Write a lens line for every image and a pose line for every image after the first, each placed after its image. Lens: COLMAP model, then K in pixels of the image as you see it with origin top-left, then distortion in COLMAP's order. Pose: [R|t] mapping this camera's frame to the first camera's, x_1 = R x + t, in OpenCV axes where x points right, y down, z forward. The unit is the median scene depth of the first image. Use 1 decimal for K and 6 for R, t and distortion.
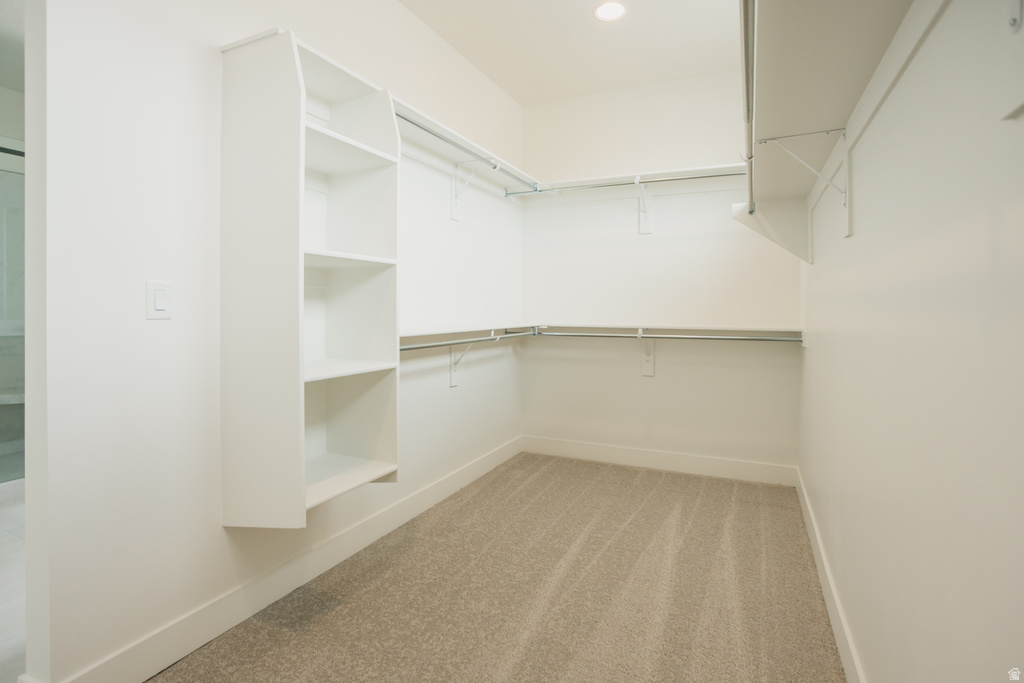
lens RADIAL K [[519.1, 0, 485.1], [0, 519.1, 299.1], [0, 0, 1]] dist [-0.037942, 0.002065]
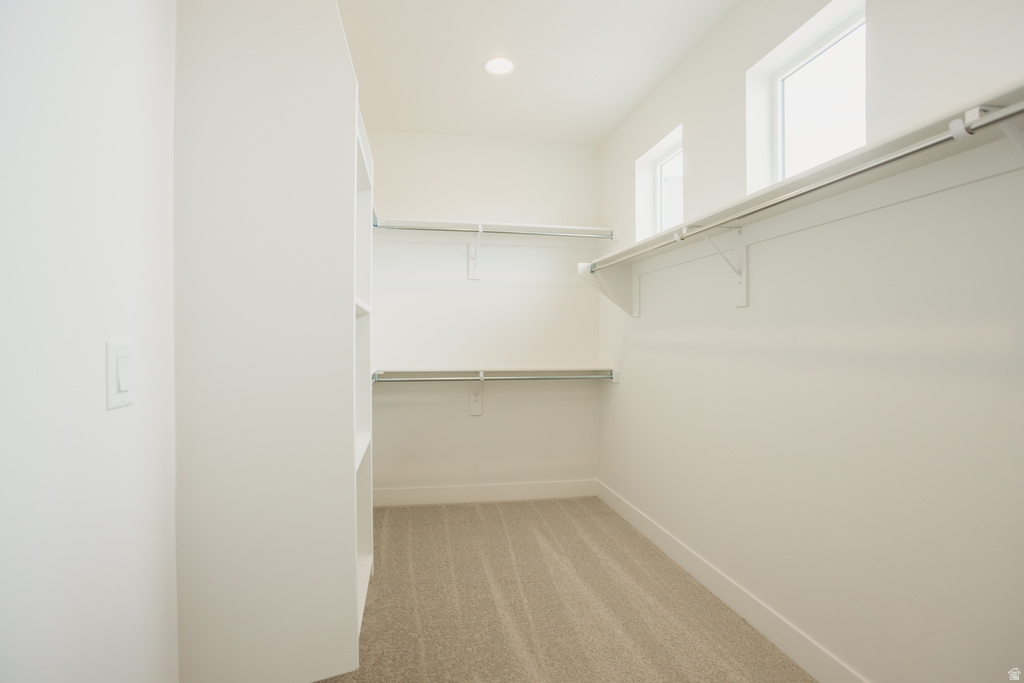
lens RADIAL K [[519.1, 0, 508.8], [0, 519.1, 344.0], [0, 0, 1]] dist [-0.037942, 0.002065]
pose [[0.795790, -0.004761, 0.605553, -0.356924], [-0.010441, 0.999713, 0.021582, -0.026889], [-0.605482, -0.023497, 0.795512, 0.159411]]
